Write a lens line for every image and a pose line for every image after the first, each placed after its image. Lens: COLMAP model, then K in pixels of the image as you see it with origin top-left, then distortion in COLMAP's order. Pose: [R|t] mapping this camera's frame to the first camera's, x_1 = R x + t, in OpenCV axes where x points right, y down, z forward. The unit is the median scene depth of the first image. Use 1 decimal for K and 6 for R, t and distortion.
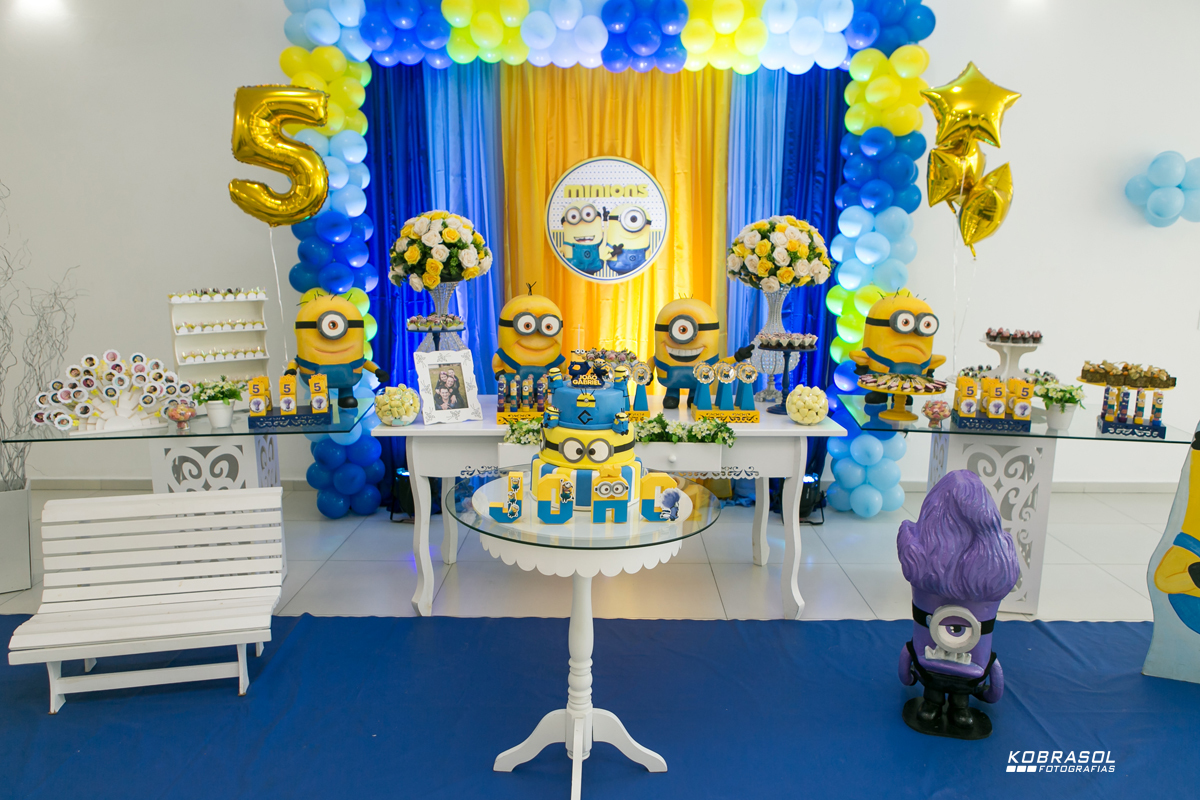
lens RADIAL K [[841.4, 0, 599.8], [0, 841.4, 400.0], [0, 0, 1]] dist [-0.039920, 0.036075]
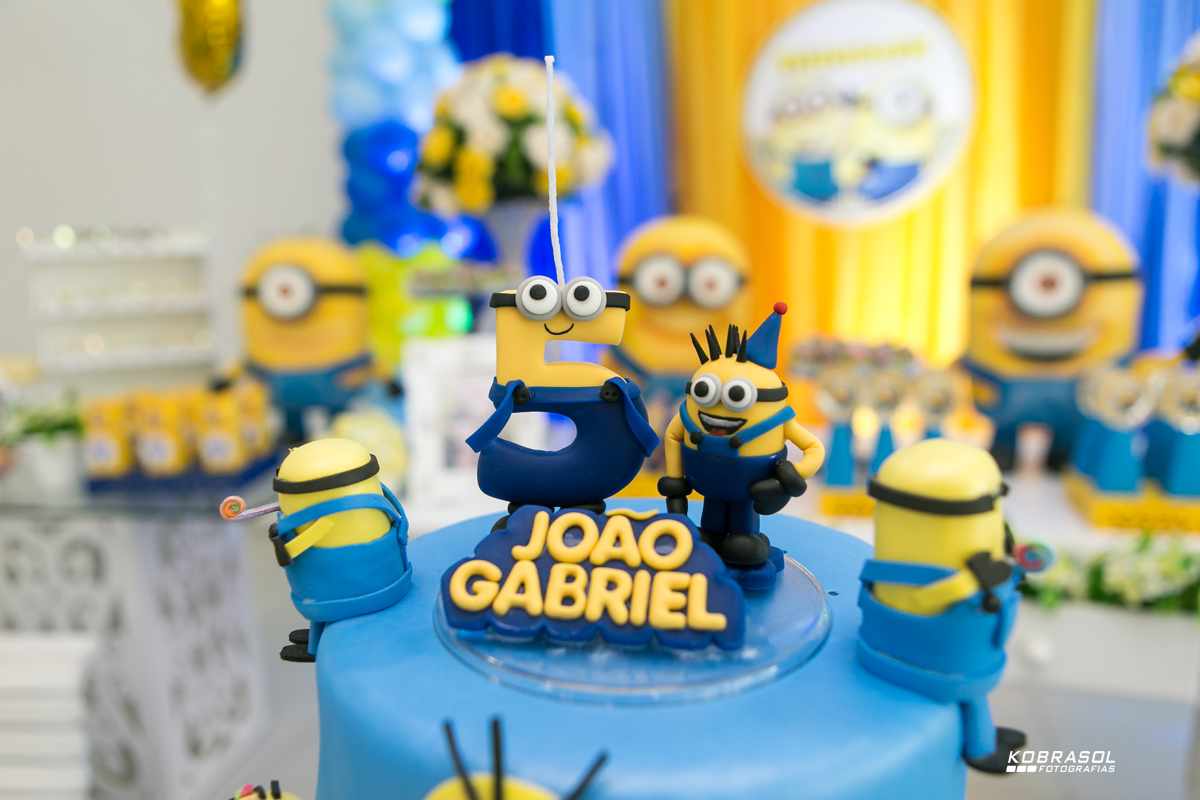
lens RADIAL K [[829.5, 0, 601.1], [0, 829.5, 401.8], [0, 0, 1]] dist [-0.035049, 0.033864]
pose [[0.958641, 0.014955, -0.284224, 0.009302], [-0.013171, 0.999880, 0.008187, -0.027908], [0.284312, -0.004105, 0.958723, 0.560481]]
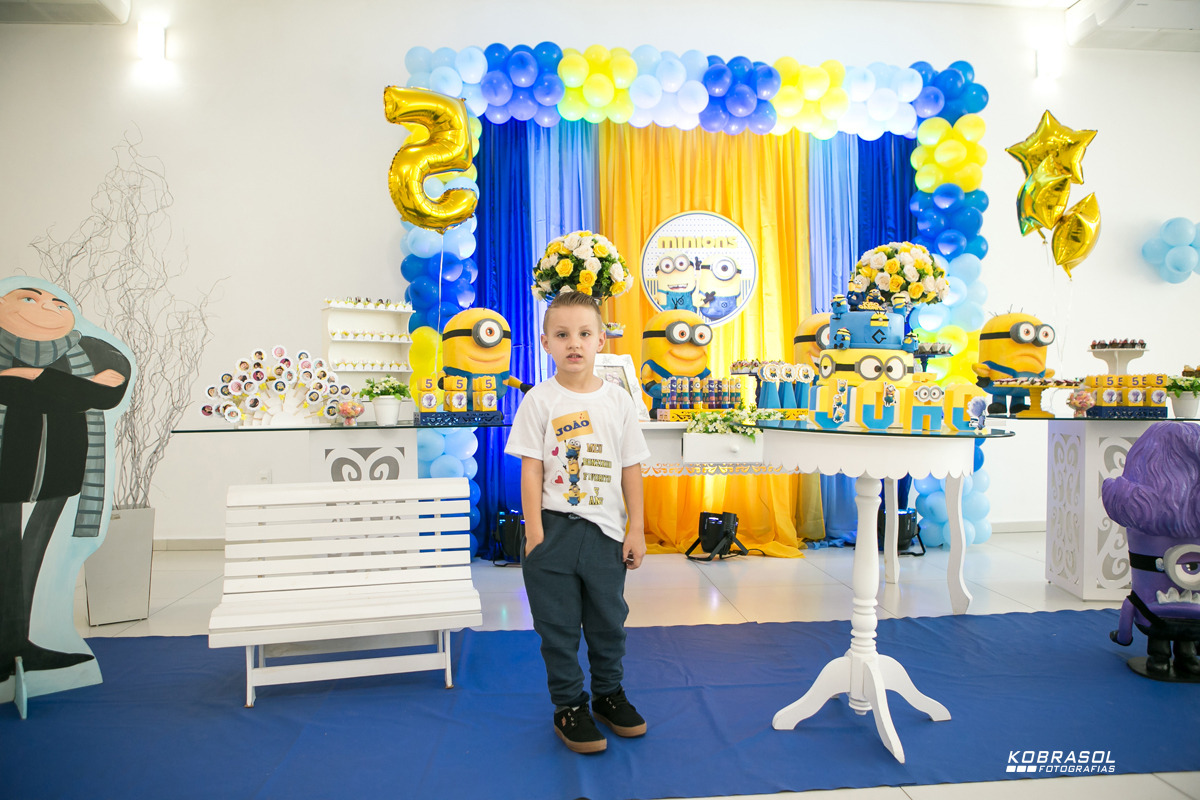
lens RADIAL K [[822.8, 0, 601.7], [0, 822.8, 398.3], [0, 0, 1]] dist [-0.108845, 0.078193]
pose [[0.996336, -0.007074, 0.085227, -0.264360], [0.021764, 0.984735, -0.172695, 0.155408], [-0.082704, 0.173917, 0.981281, 0.047633]]
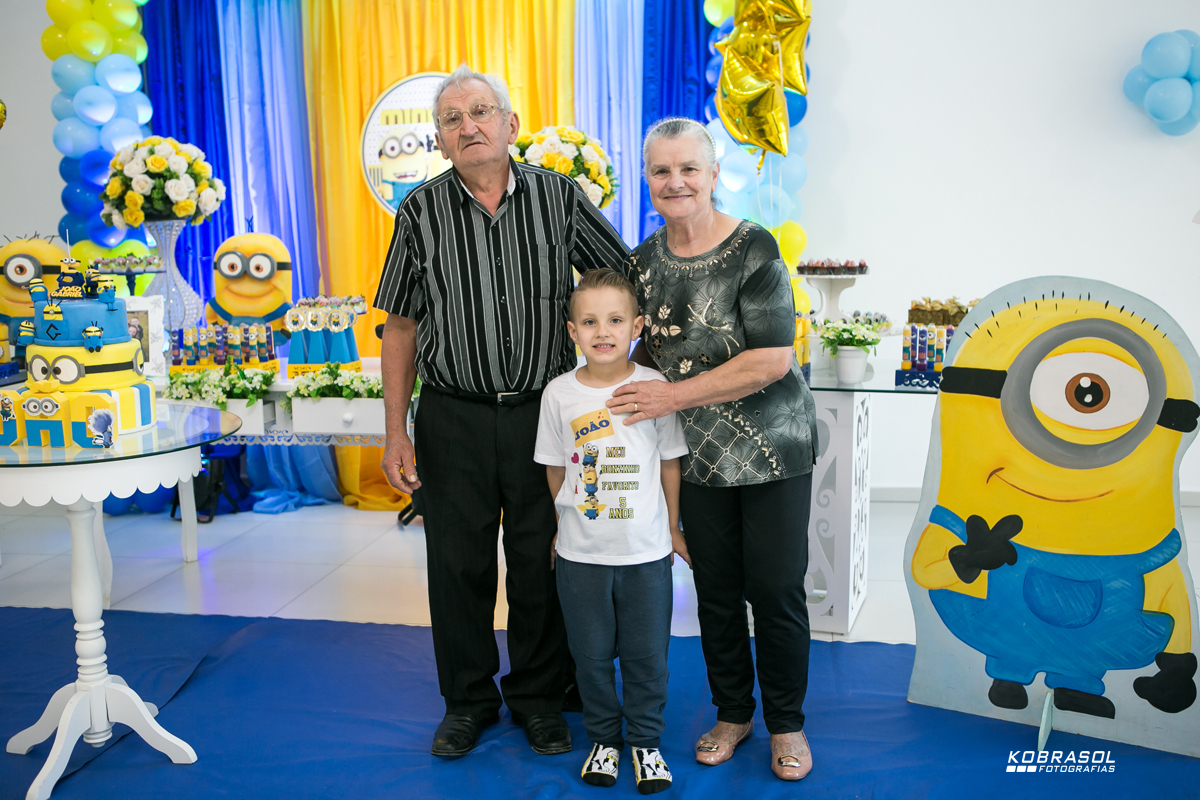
lens RADIAL K [[1120.6, 0, 600.9], [0, 1120.6, 398.3], [0, 0, 1]] dist [-0.090764, 0.143021]
pose [[0.987893, 0.000356, -0.155139, 0.441597], [-0.005501, 0.999449, -0.032739, 0.075547], [0.155042, 0.033196, 0.987350, -0.029252]]
